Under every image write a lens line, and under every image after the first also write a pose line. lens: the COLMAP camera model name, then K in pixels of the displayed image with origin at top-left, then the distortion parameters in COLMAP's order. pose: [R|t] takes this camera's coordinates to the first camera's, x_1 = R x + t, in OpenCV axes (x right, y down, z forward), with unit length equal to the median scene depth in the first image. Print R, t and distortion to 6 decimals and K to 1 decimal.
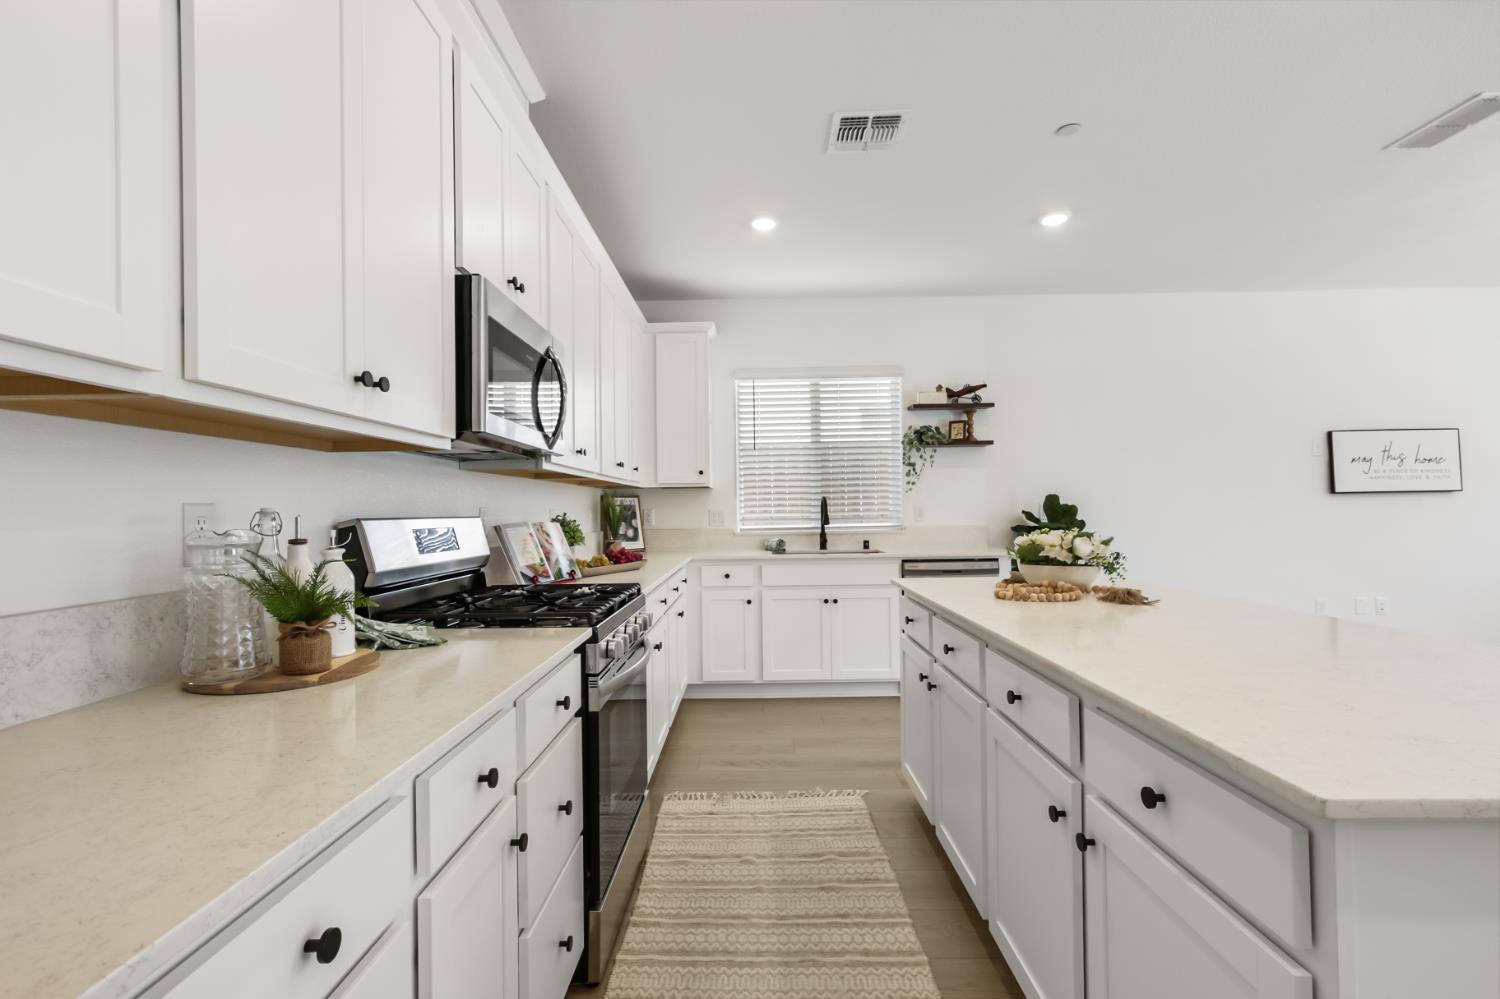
lens RADIAL K [[693.3, 0, 749.0], [0, 693.3, 504.3], [0, 0, 1]] dist [0.001382, 0.000564]
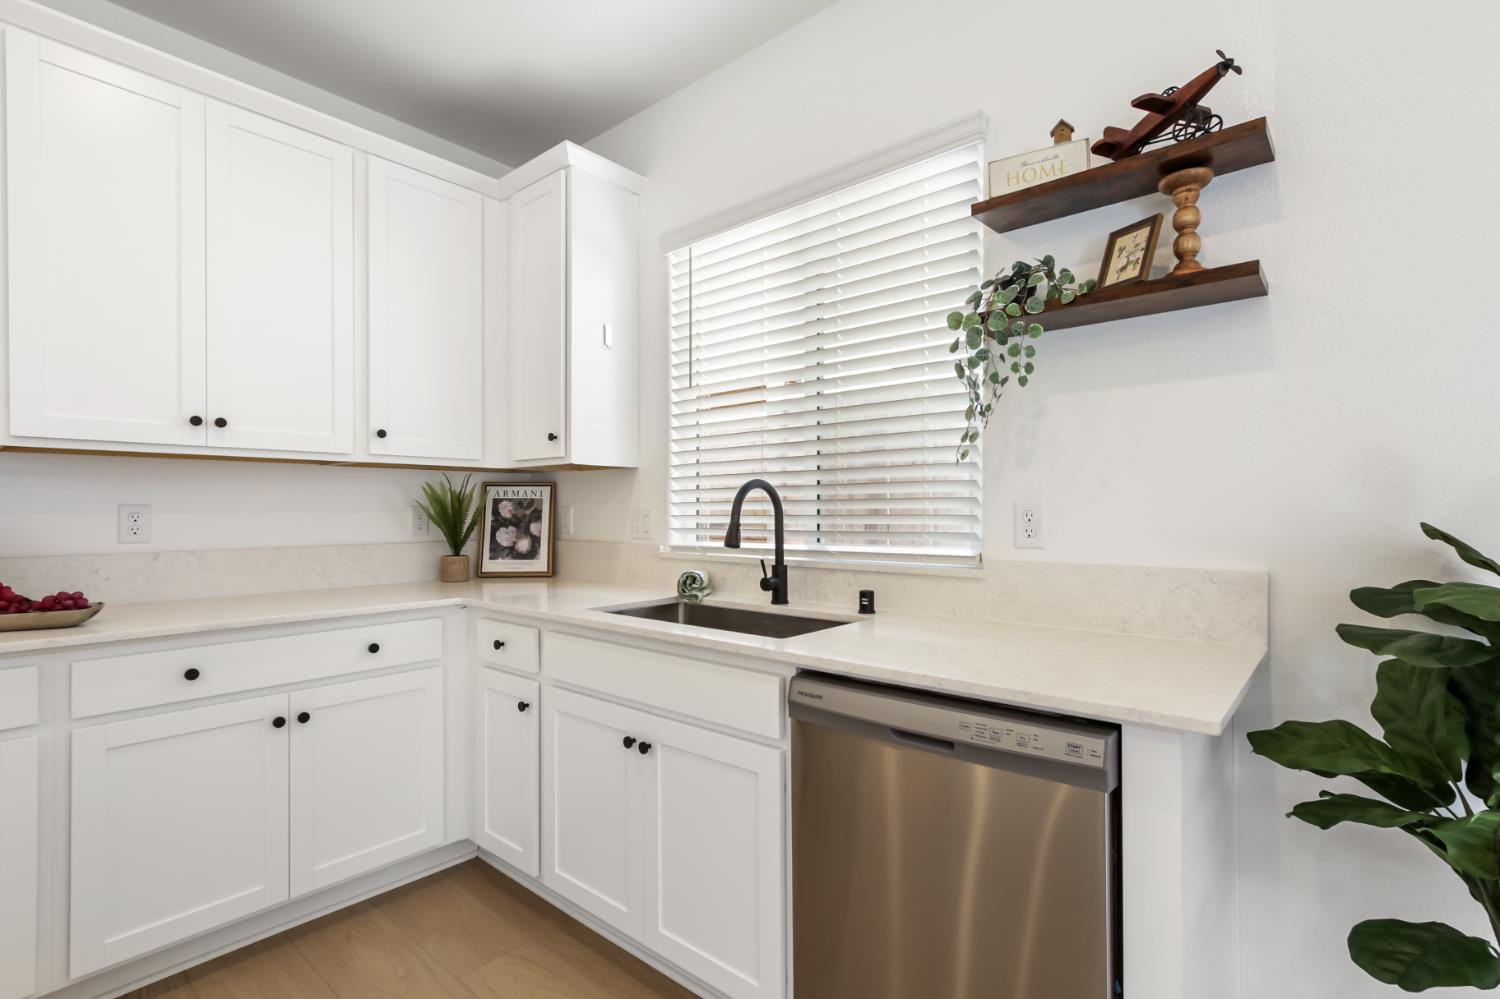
lens RADIAL K [[702.6, 0, 754.7], [0, 702.6, 514.0], [0, 0, 1]] dist [-0.000548, 0.000064]
pose [[0.764874, 0.016366, -0.643972, 0.392714], [-0.003910, 0.999777, 0.020764, 0.000802], [0.644168, -0.013364, 0.764767, 0.690577]]
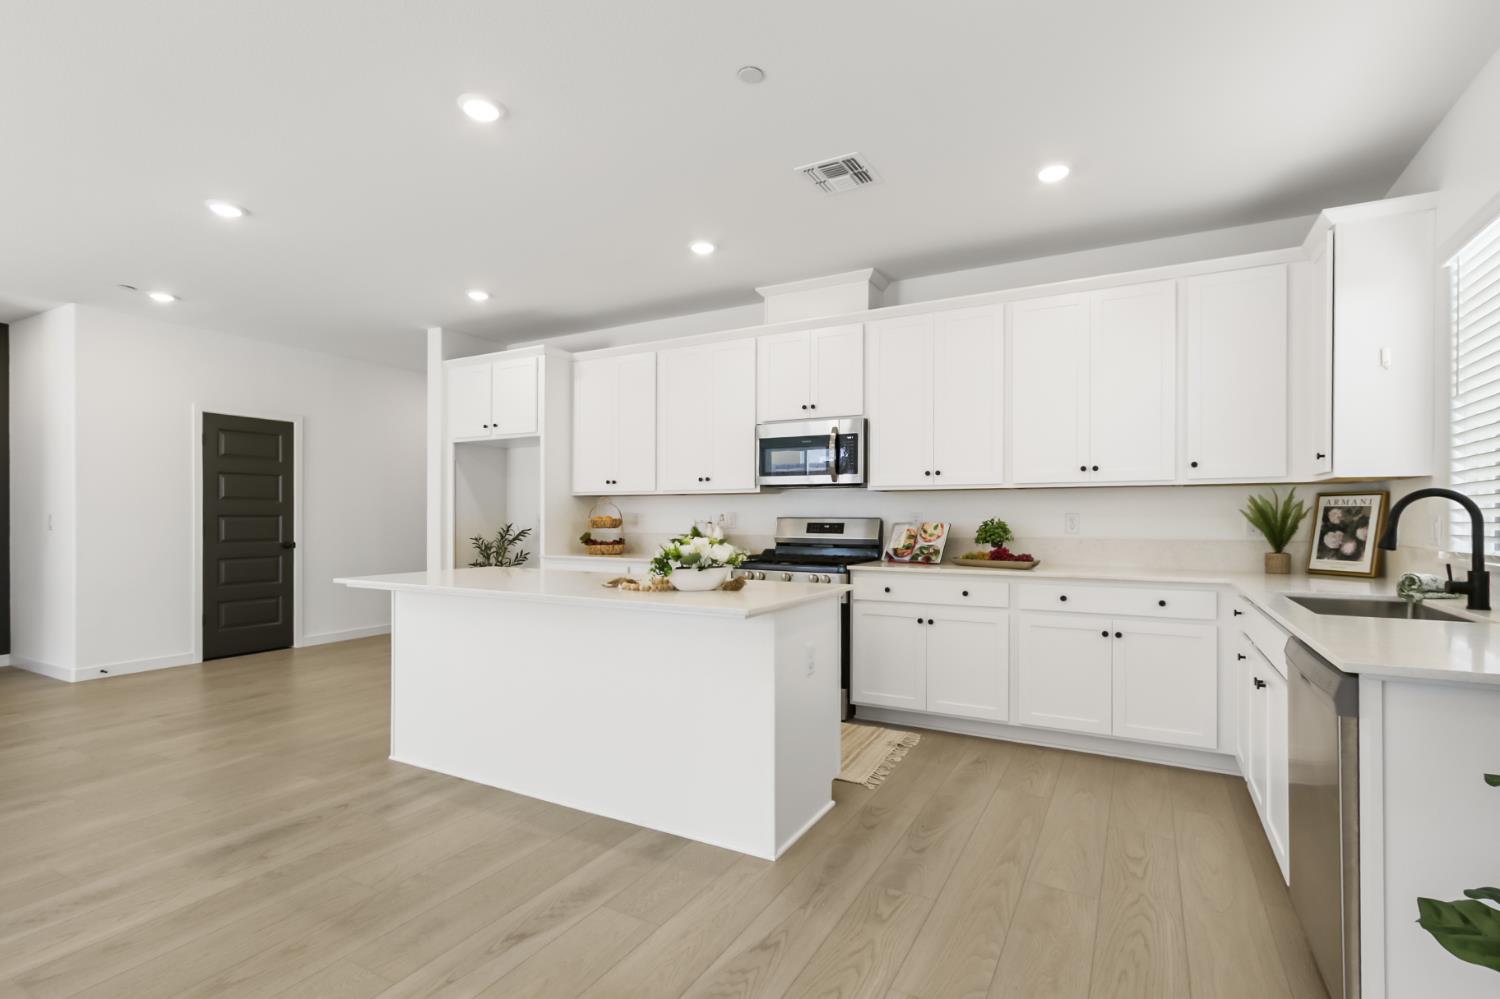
lens RADIAL K [[709.1, 0, 759.4], [0, 709.1, 521.8], [0, 0, 1]] dist [0.000887, 0.001195]
pose [[-0.469332, 0.018972, -0.882818, 0.744124], [0.012479, 0.999812, 0.014852, -0.001843], [0.882933, -0.004046, -0.469481, 0.852144]]
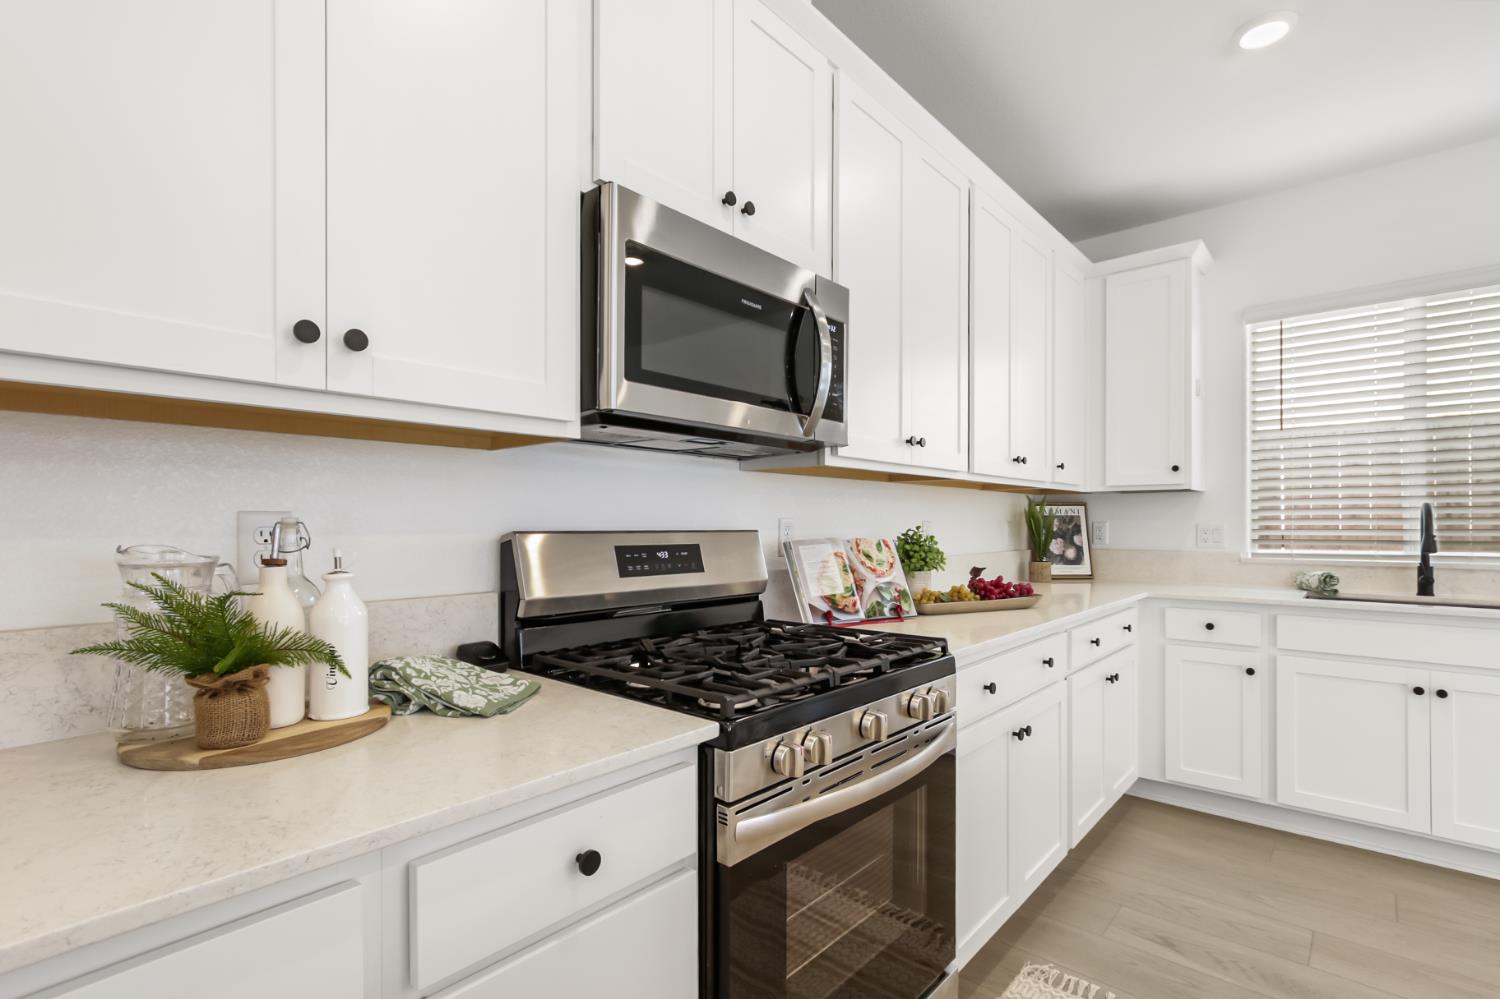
lens RADIAL K [[709.1, 0, 759.4], [0, 709.1, 521.8], [0, 0, 1]] dist [0.000887, 0.001195]
pose [[0.761839, 0.011229, -0.647670, 0.070667], [-0.004227, 0.999915, 0.012364, -0.000576], [0.647753, -0.006682, 0.761821, 0.210089]]
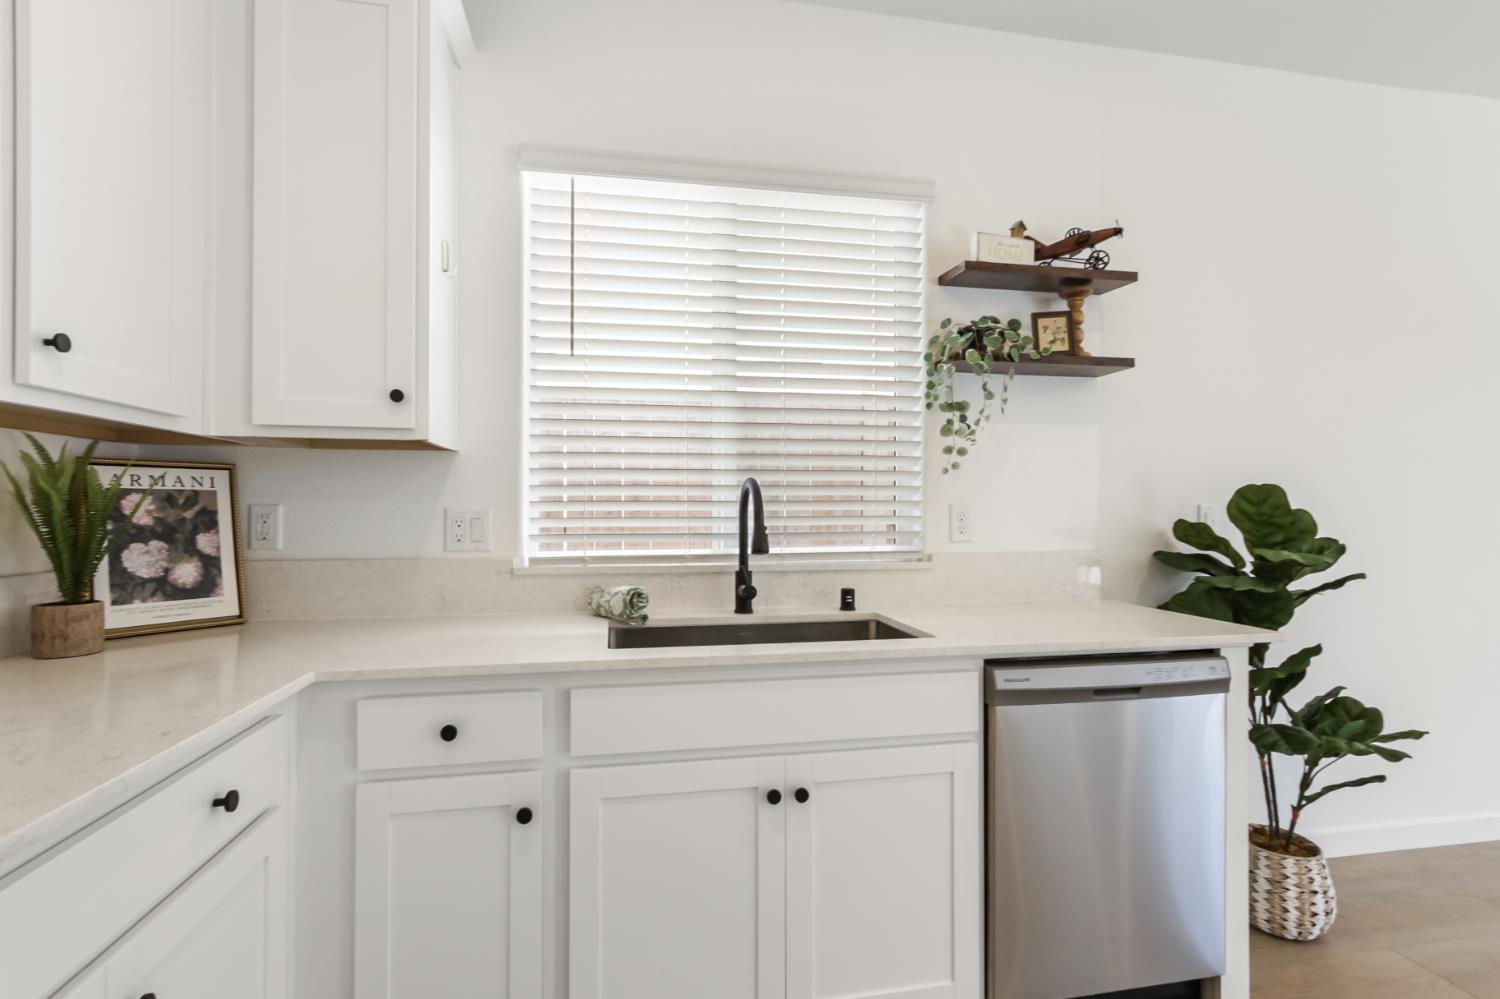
lens RADIAL K [[707.5, 0, 744.4], [0, 707.5, 502.6], [0, 0, 1]] dist [0.004640, 0.000878]
pose [[0.981066, 0.016242, 0.192993, 0.029991], [-0.015321, 0.999863, -0.006266, 0.005047], [-0.193069, 0.003190, 0.981180, 0.633470]]
